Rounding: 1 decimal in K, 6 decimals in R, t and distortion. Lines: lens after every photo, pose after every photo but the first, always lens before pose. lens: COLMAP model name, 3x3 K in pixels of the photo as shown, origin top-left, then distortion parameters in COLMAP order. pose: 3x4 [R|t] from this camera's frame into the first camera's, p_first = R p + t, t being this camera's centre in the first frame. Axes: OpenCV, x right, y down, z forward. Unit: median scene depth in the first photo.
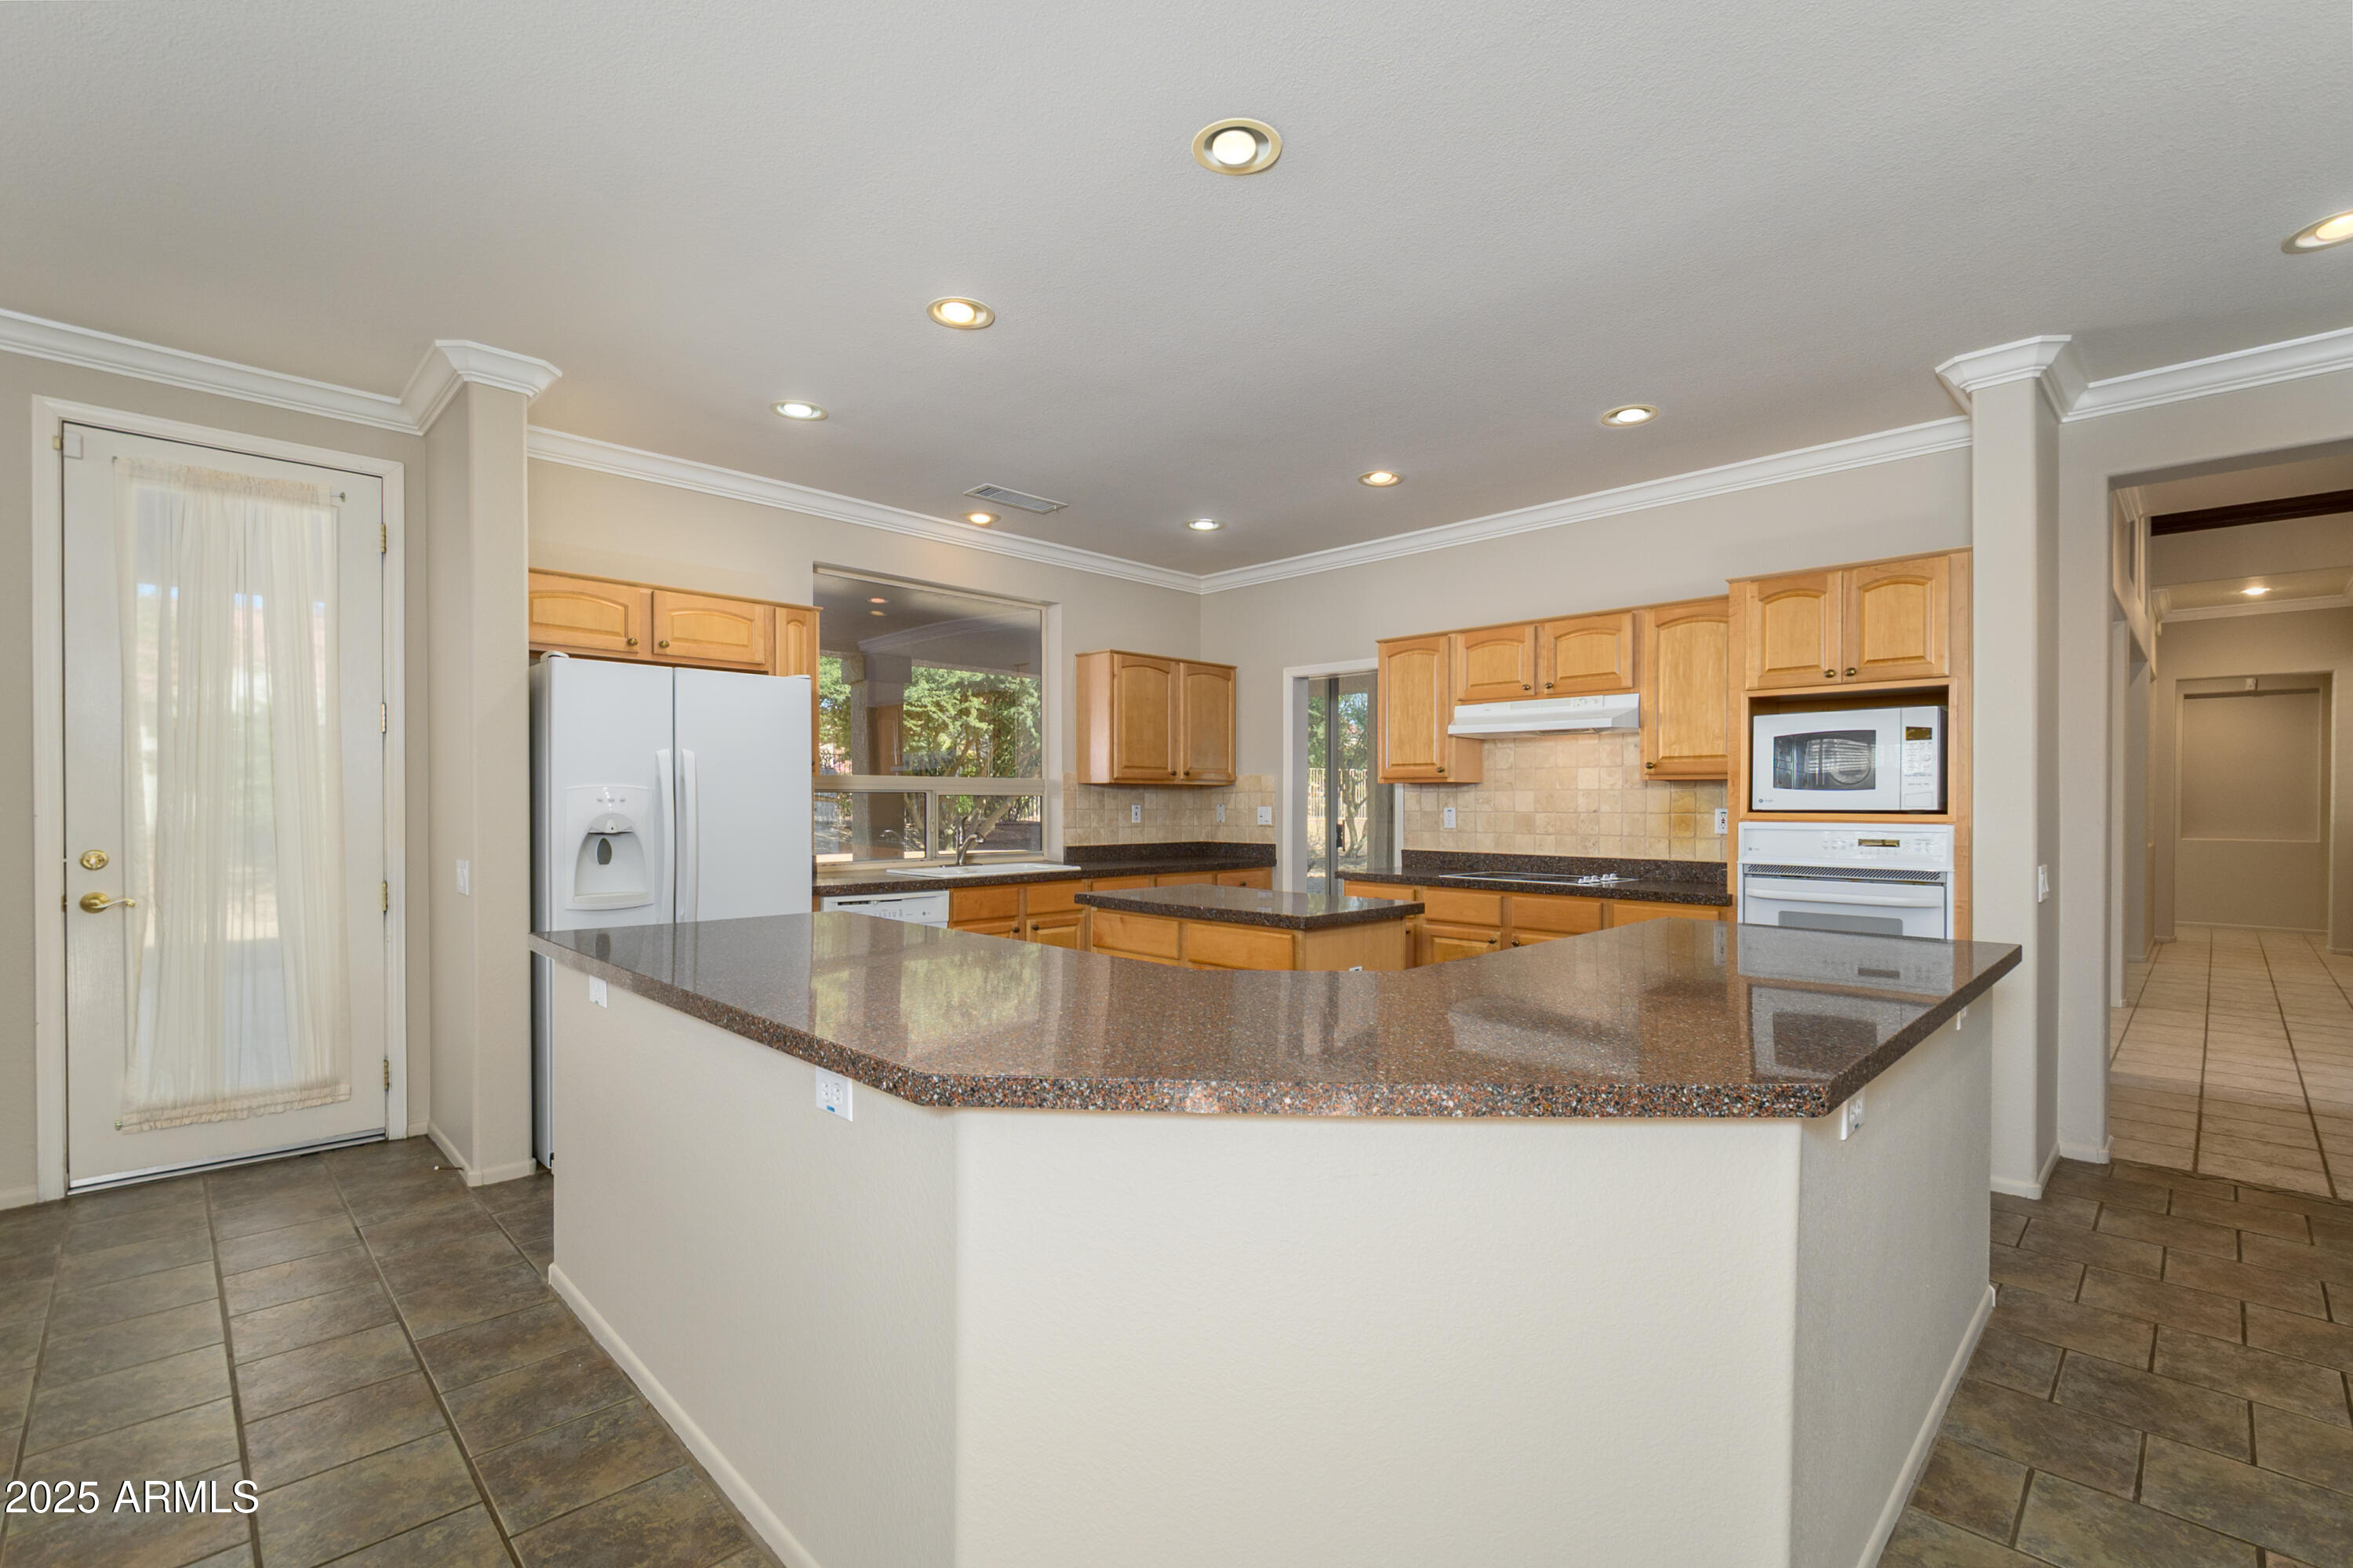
lens RADIAL K [[1043.7, 0, 1181.6], [0, 1043.7, 798.9], [0, 0, 1]] dist [0.008504, -0.001759]
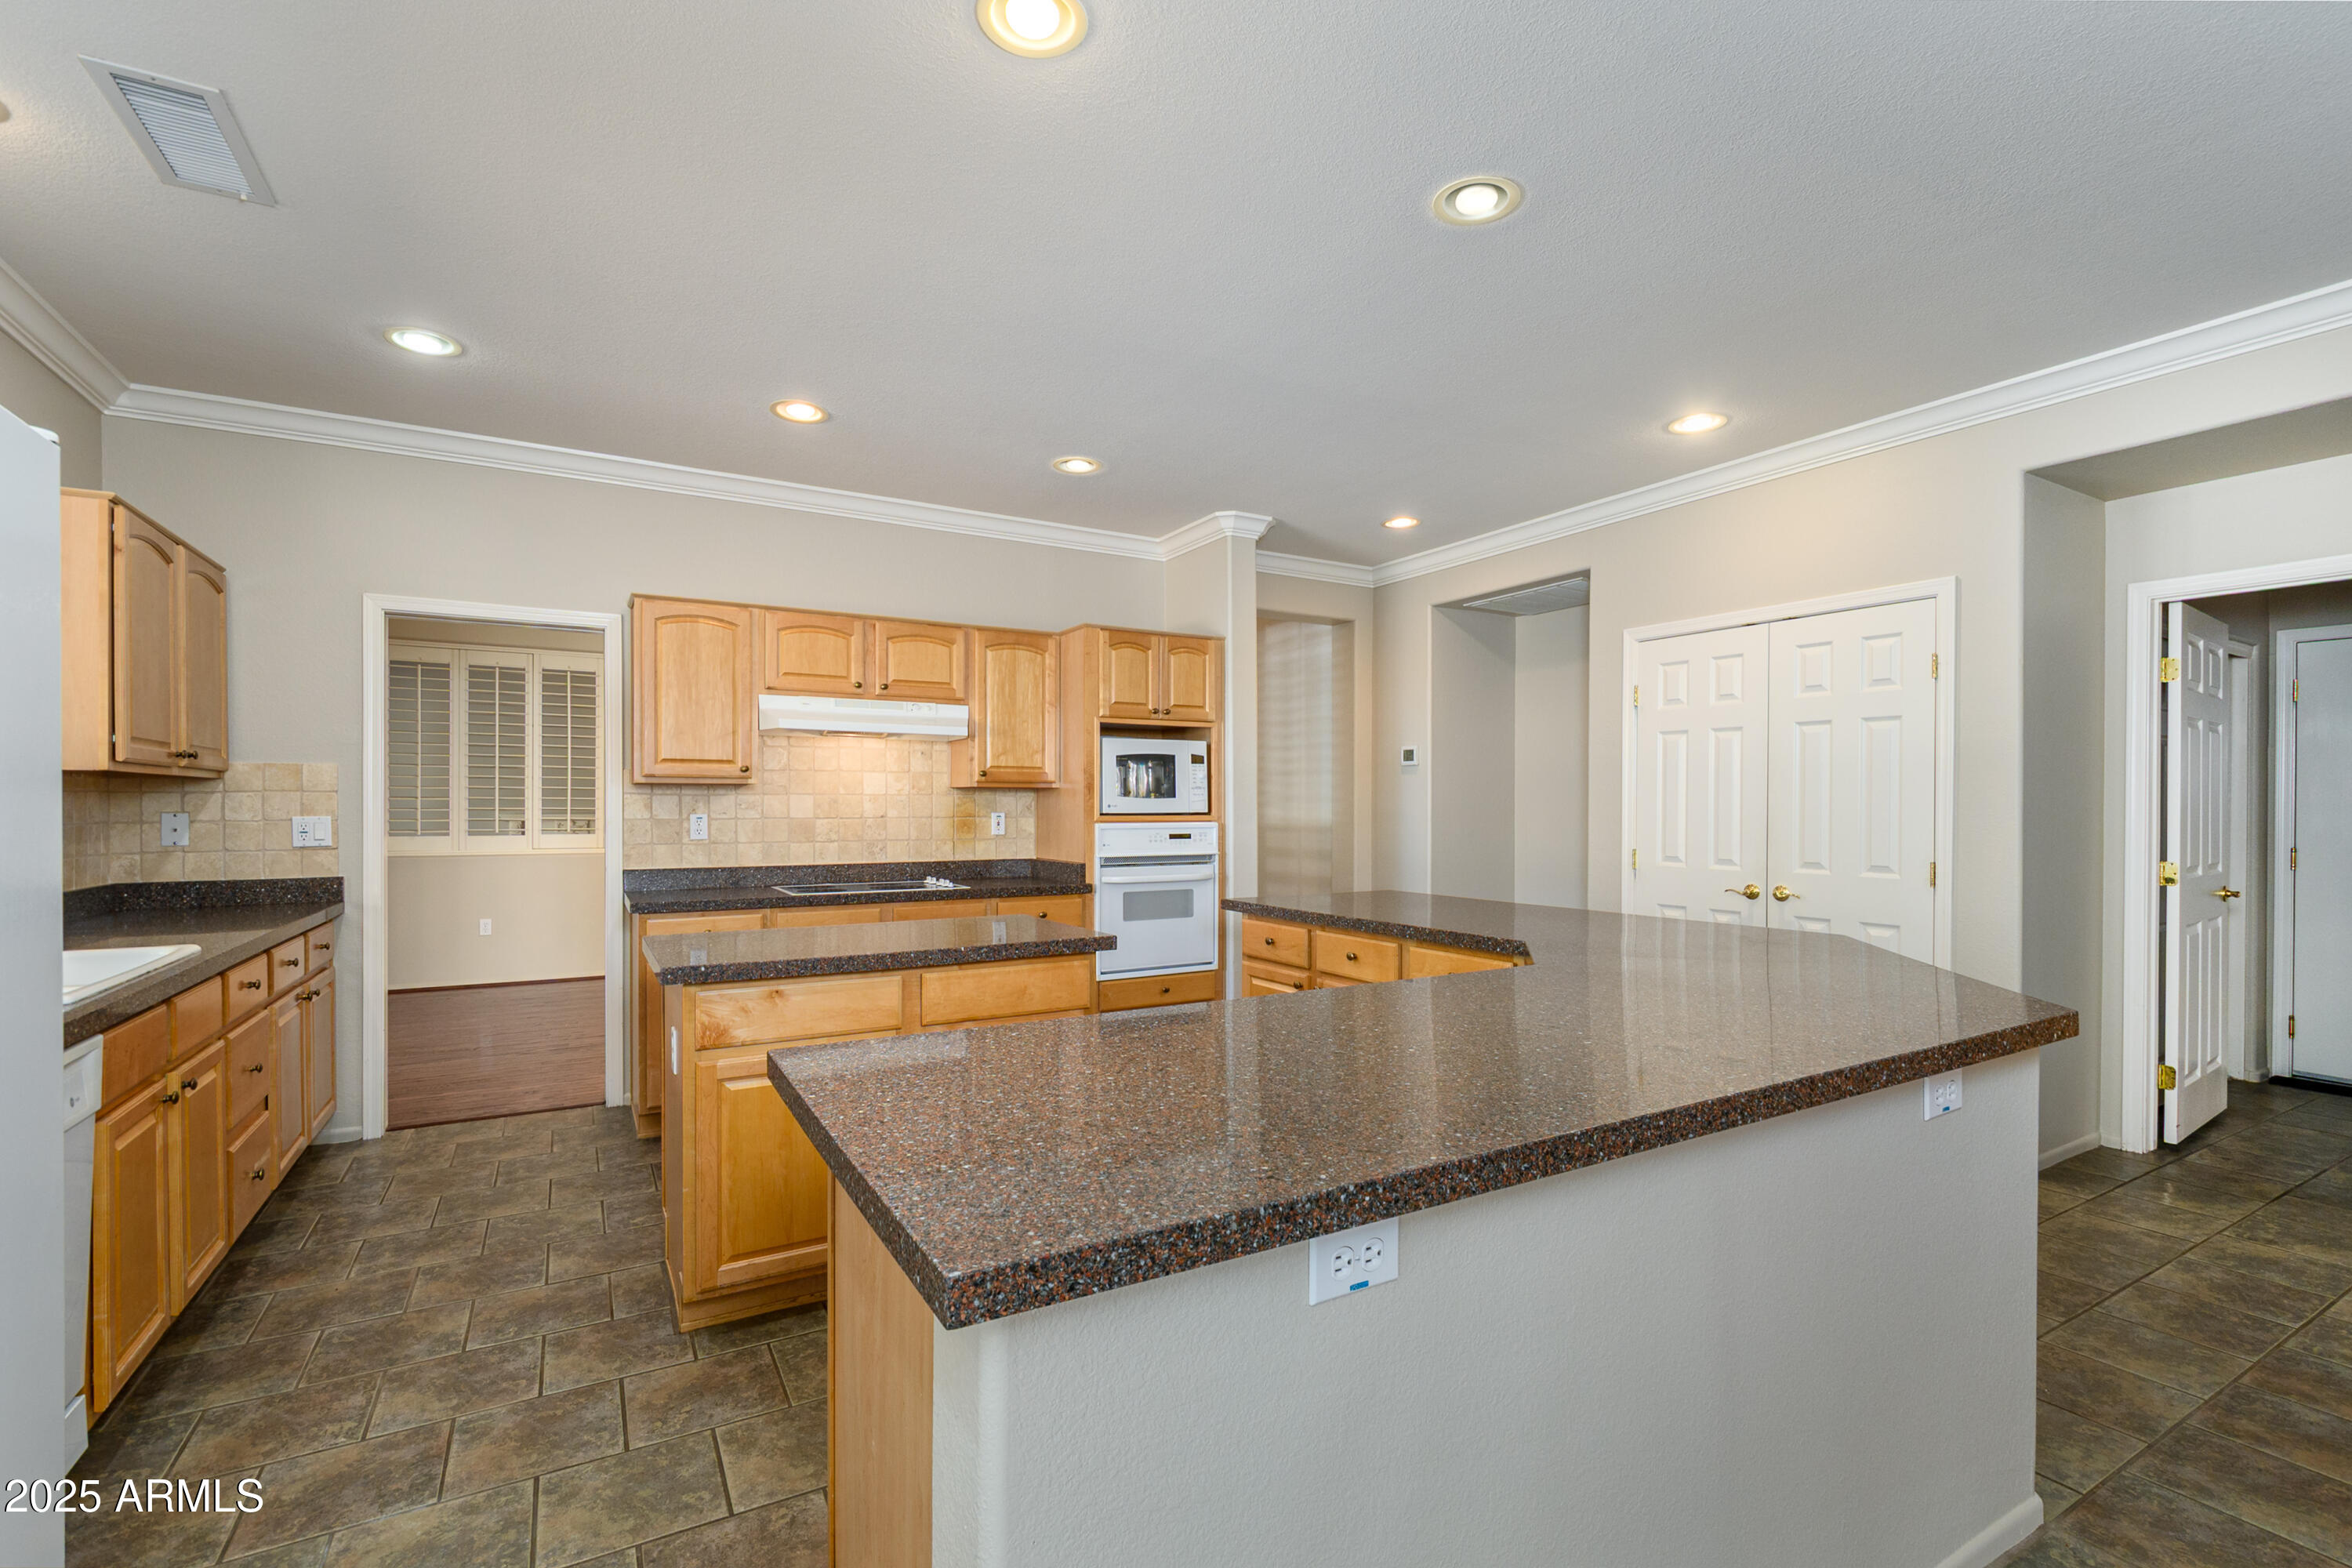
lens RADIAL K [[1043.3, 0, 1168.1], [0, 1043.3, 814.7], [0, 0, 1]] dist [0.008504, -0.001759]
pose [[0.262324, -0.010518, 0.964922, -0.551138], [-0.002452, 0.999930, 0.011567, -0.002219], [-0.964977, -0.005400, 0.262280, 0.530383]]
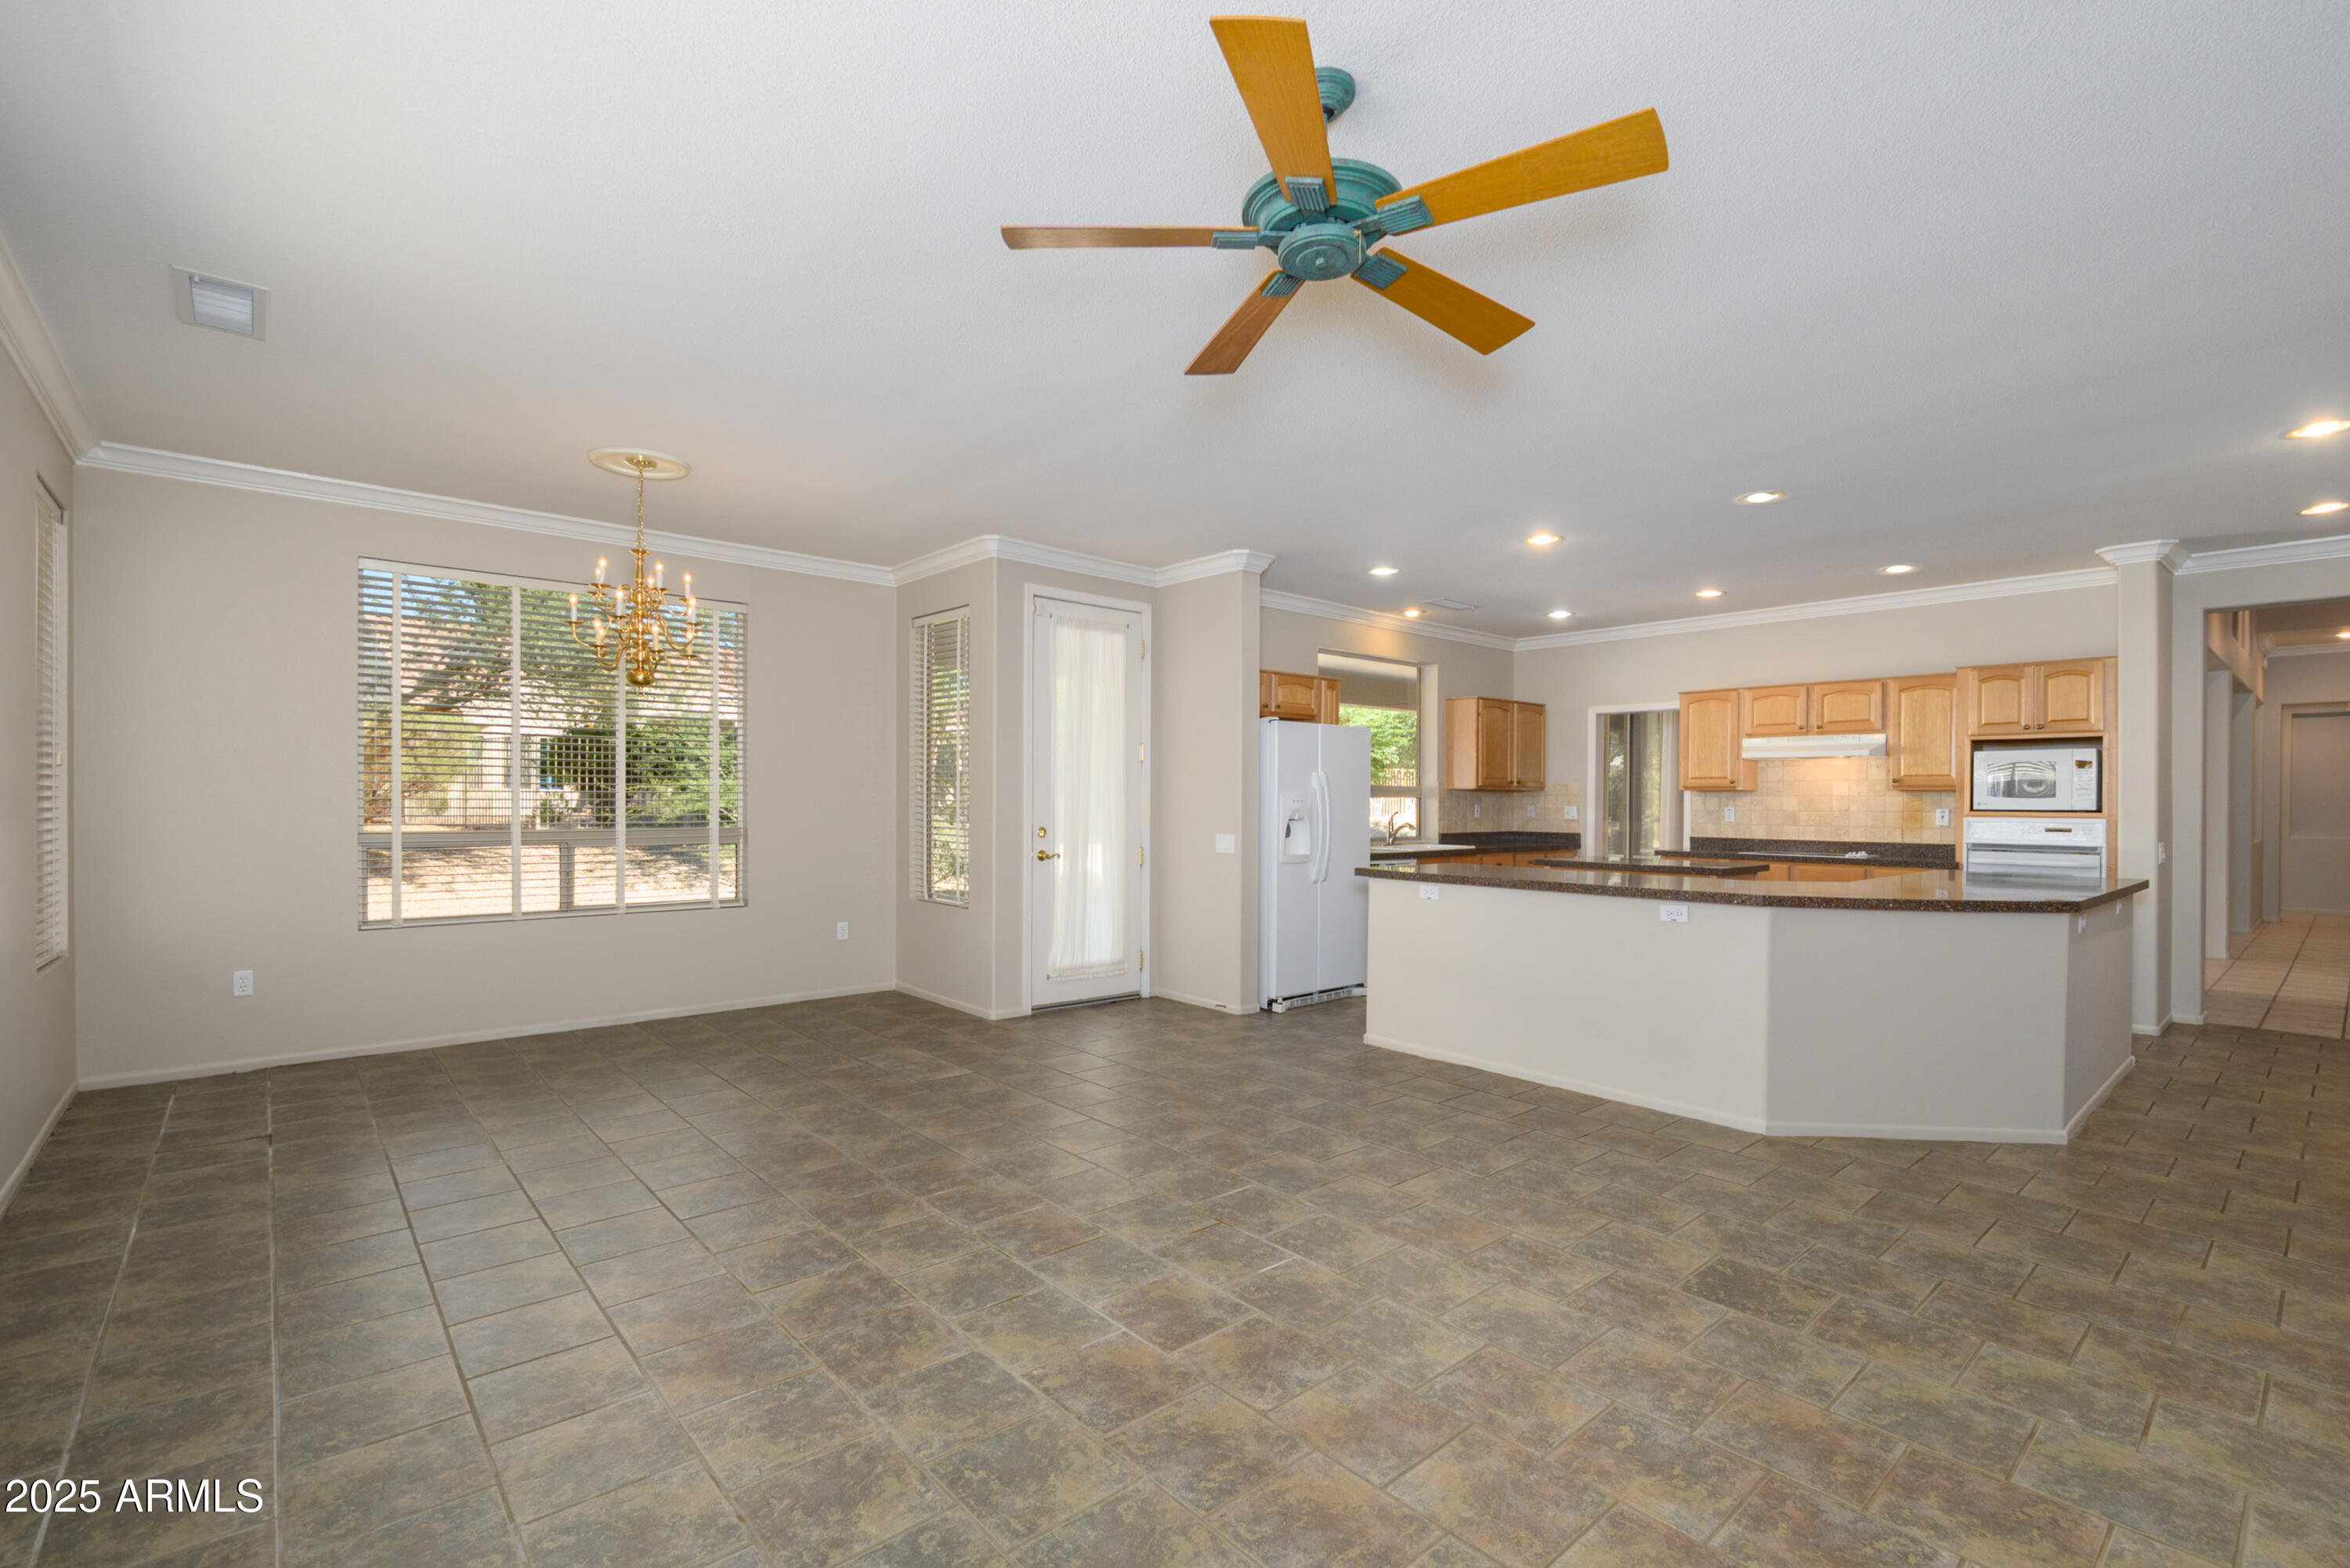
lens RADIAL K [[1042.3, 0, 1197.6], [0, 1042.3, 794.0], [0, 0, 1]] dist [0.008504, -0.001759]
pose [[0.998235, 0.003576, -0.059288, -0.488887], [-0.003793, 0.999987, -0.003548, -0.002813], [0.059274, 0.003767, 0.998235, -0.604684]]
